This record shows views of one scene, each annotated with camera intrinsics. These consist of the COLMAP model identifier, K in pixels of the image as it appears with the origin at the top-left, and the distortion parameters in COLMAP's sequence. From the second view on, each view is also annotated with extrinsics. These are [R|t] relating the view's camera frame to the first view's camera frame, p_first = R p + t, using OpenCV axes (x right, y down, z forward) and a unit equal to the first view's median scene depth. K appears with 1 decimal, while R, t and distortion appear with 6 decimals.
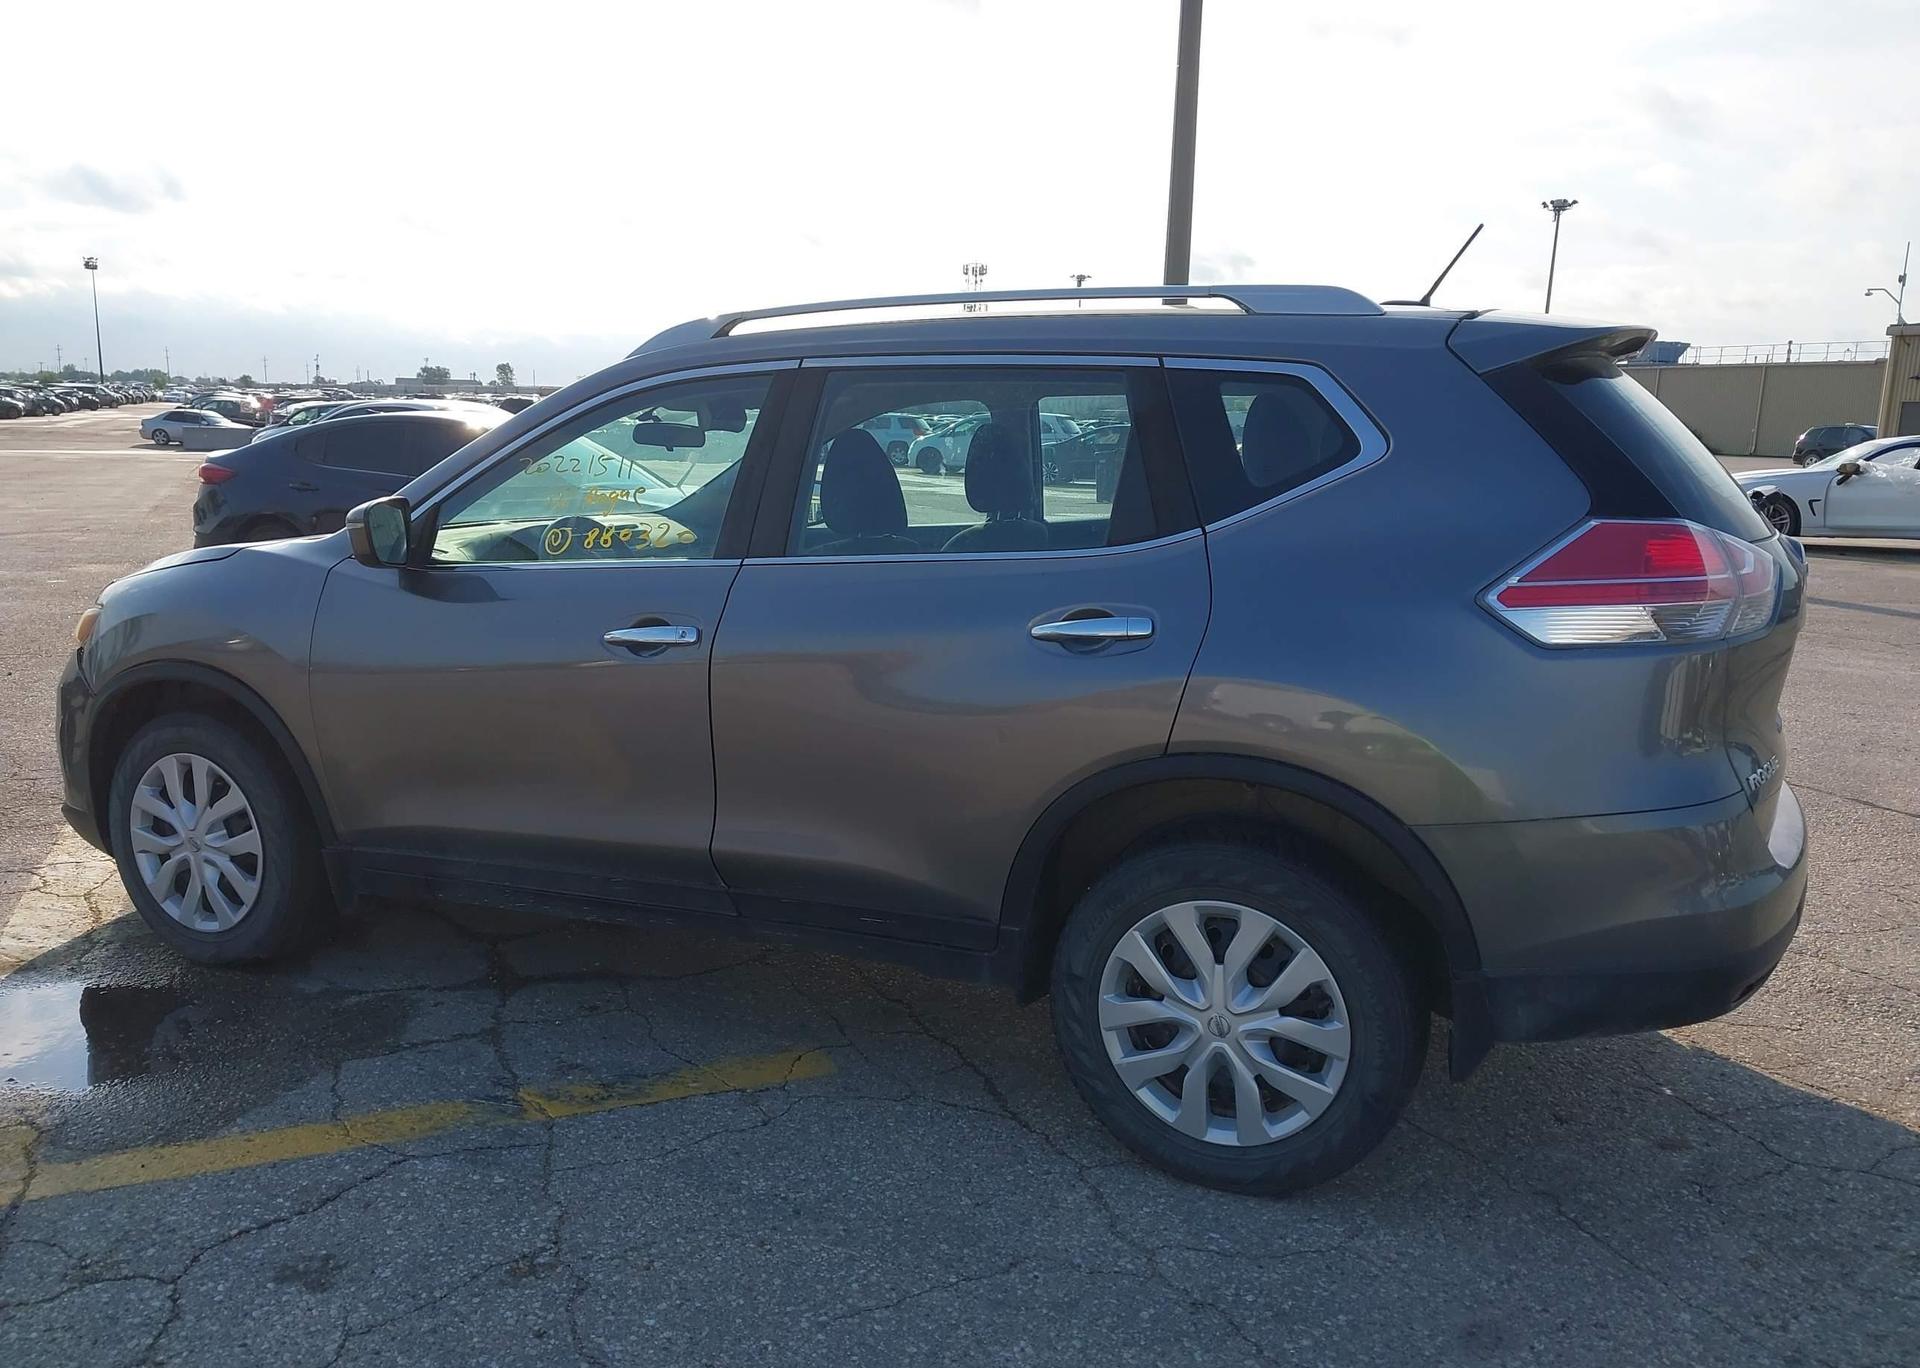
lens RADIAL K [[1517.7, 0, 958.4], [0, 1517.7, 688.7], [0, 0, 1]] dist [0.007468, -0.006020]
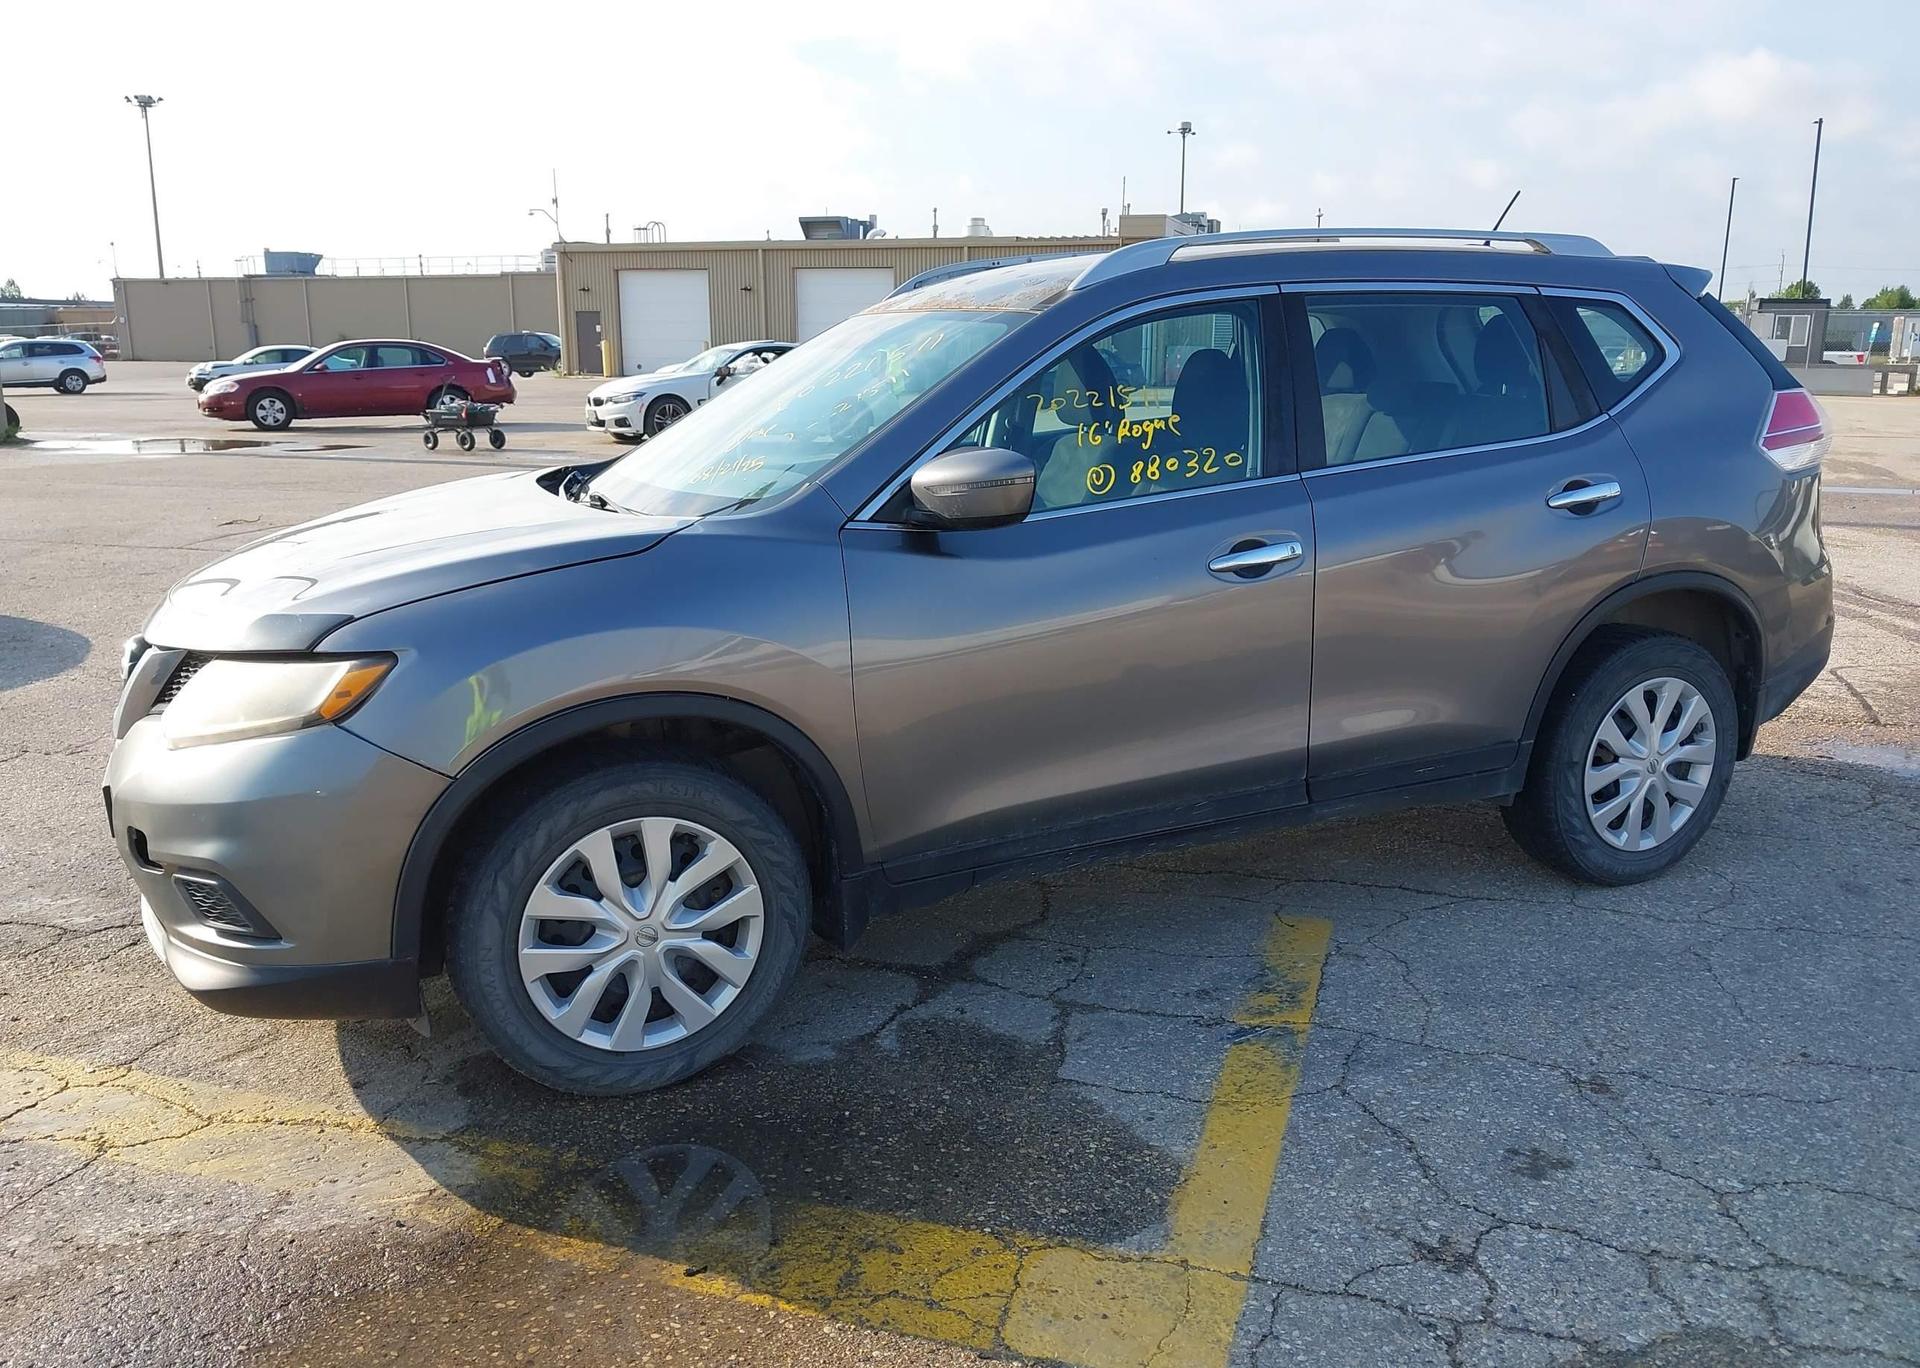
lens RADIAL K [[1514.6, 0, 960.0], [0, 1514.6, 684.0], [0, 0, 1]] dist [0.011422, -0.003426]
pose [[0.658578, -0.188624, 0.728489, -1.185569], [0.149682, 0.981567, 0.118834, -0.110374], [-0.737476, 0.030780, 0.674672, 0.482931]]
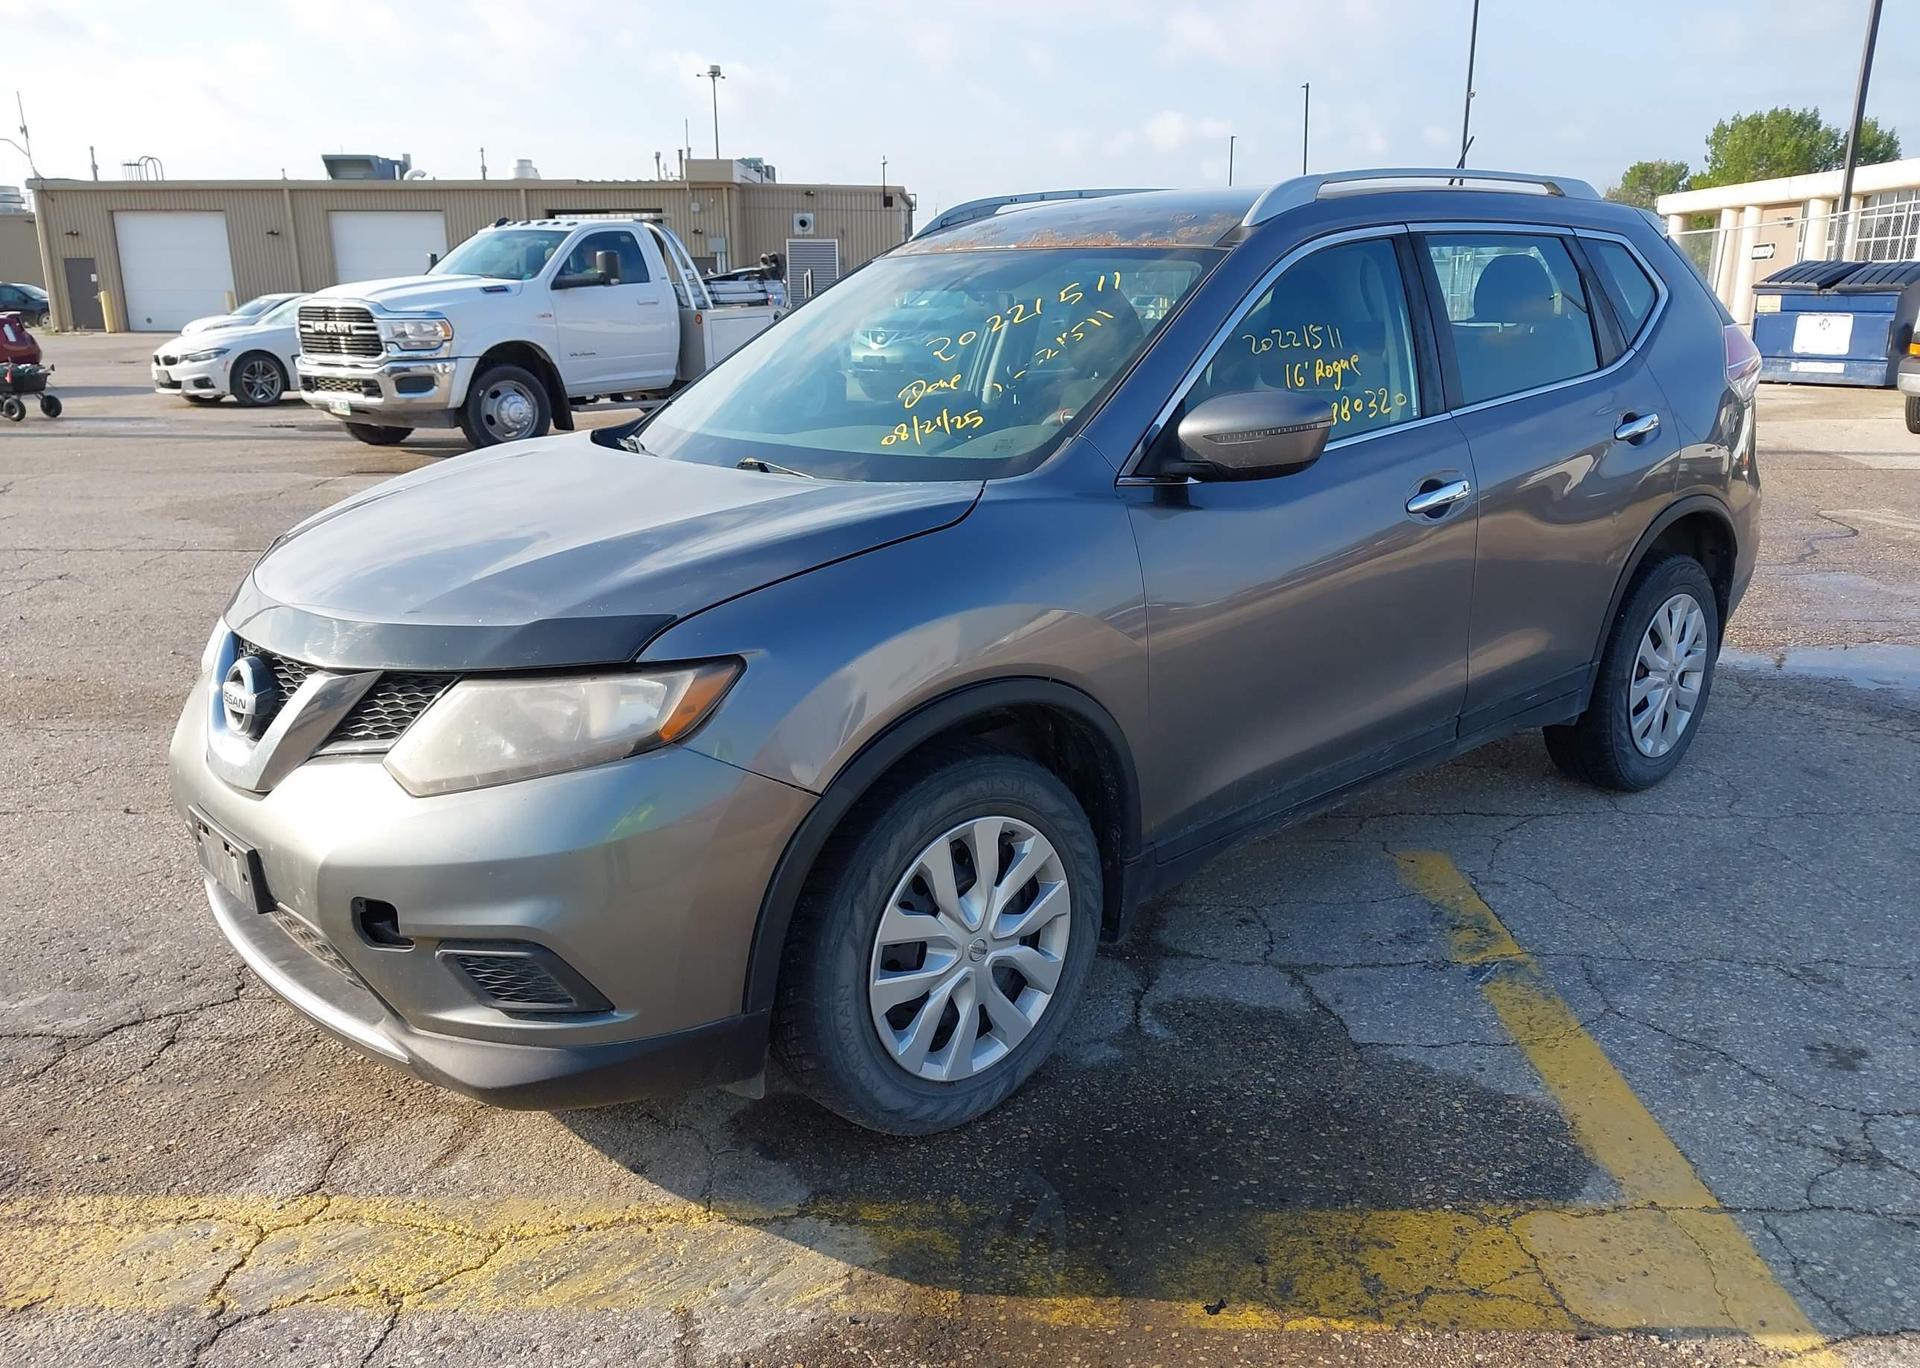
lens RADIAL K [[1517.7, 0, 958.4], [0, 1517.7, 688.7], [0, 0, 1]] dist [0.007468, -0.006020]
pose [[0.411588, -0.256438, 0.874548, -1.363810], [0.177521, 0.963776, 0.199054, -0.184797], [-0.893913, 0.073322, 0.442202, 0.902115]]
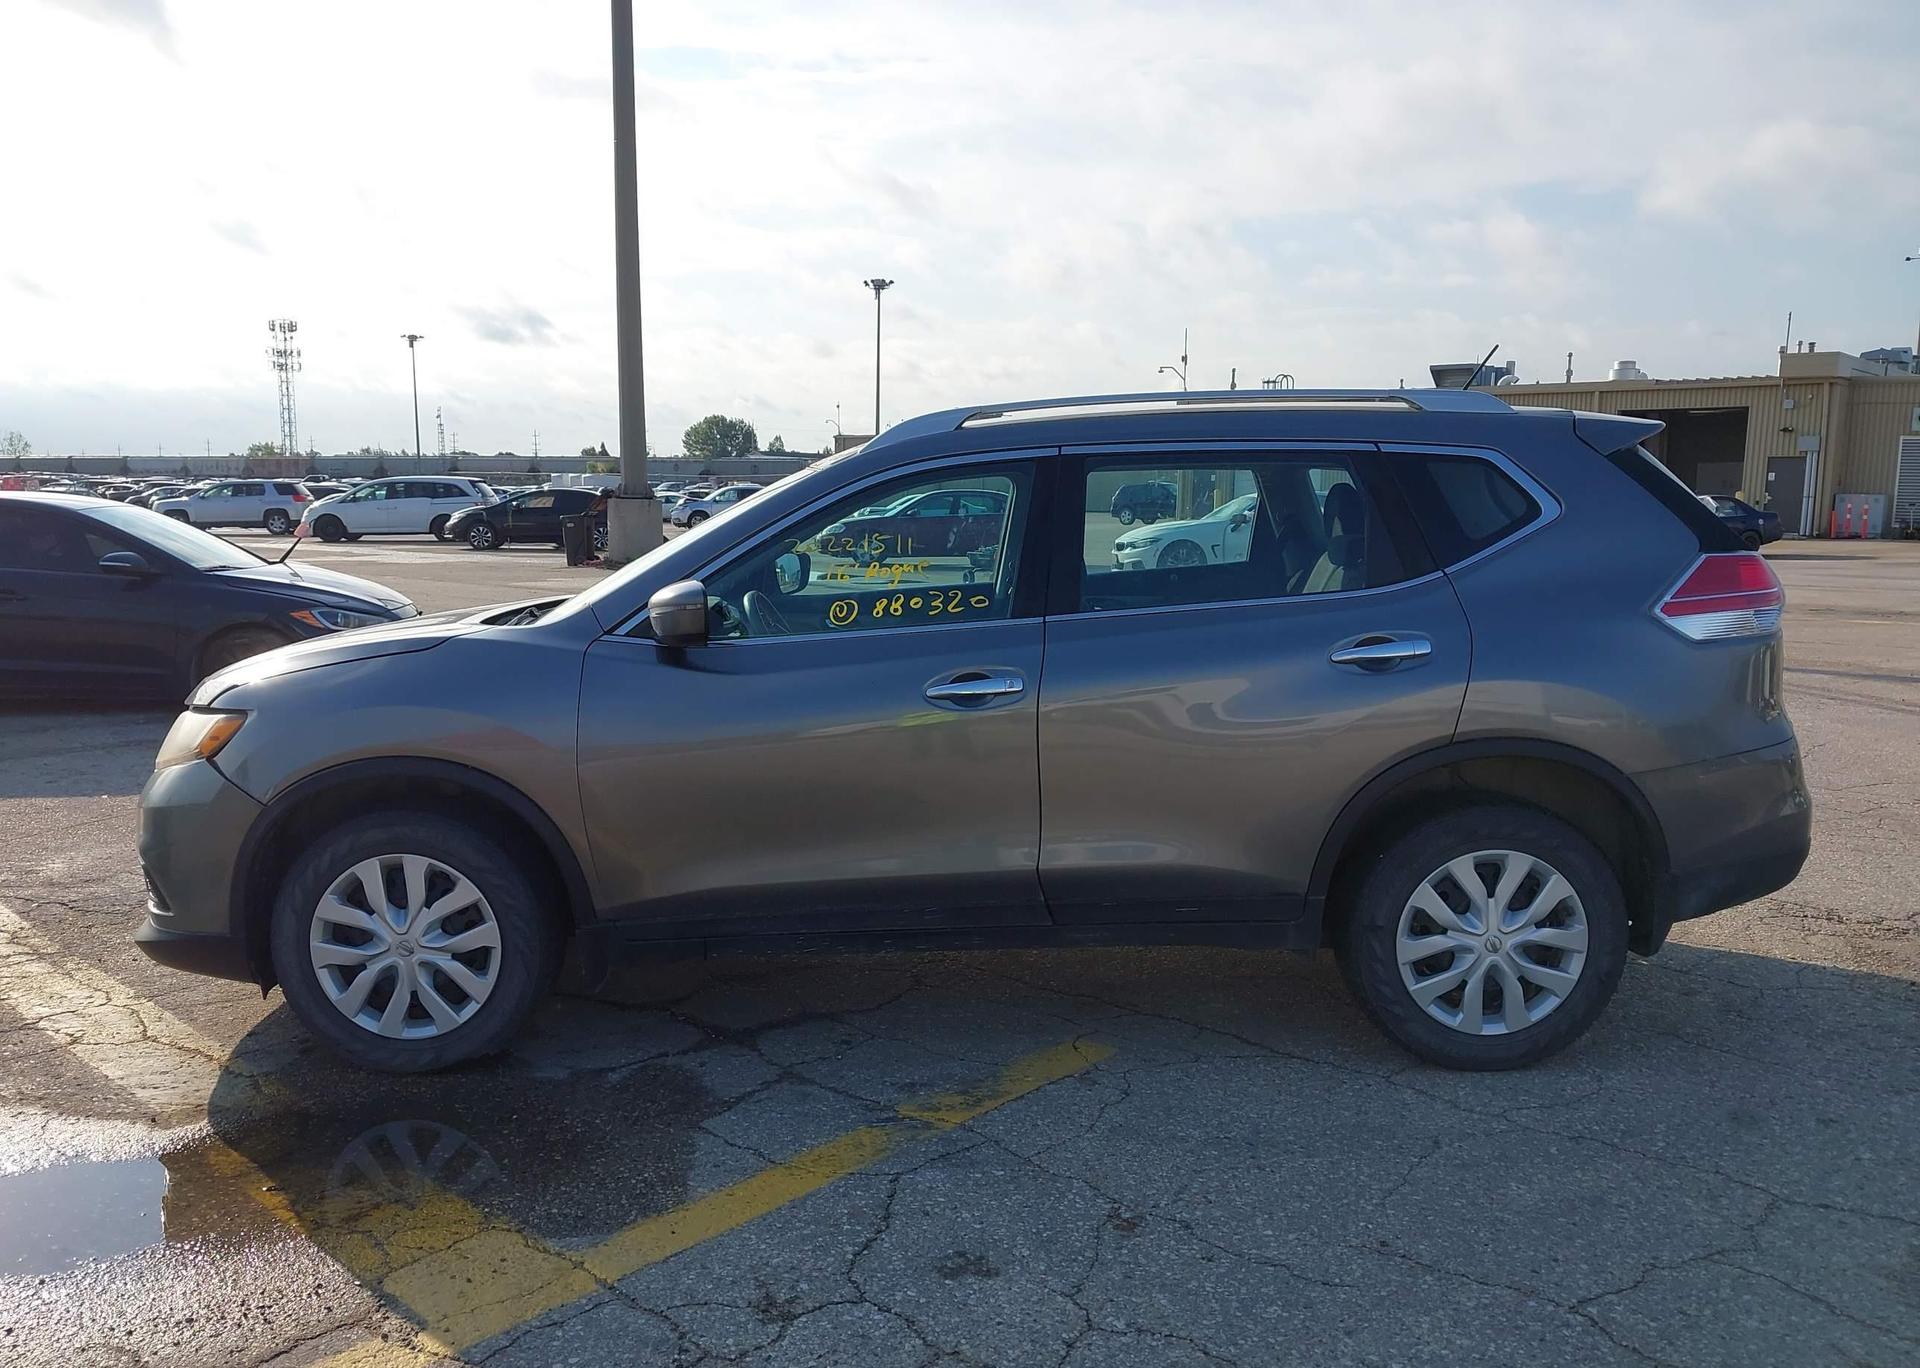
lens RADIAL K [[1502.9, 0, 962.0], [0, 1502.9, 699.9], [0, 0, 1]] dist [0.103392, -0.182989]
pose [[0.910322, -0.074439, 0.407153, -0.721761], [0.087937, 0.996020, -0.014511, -0.011674], [-0.404452, 0.049014, 0.913245, -0.033858]]
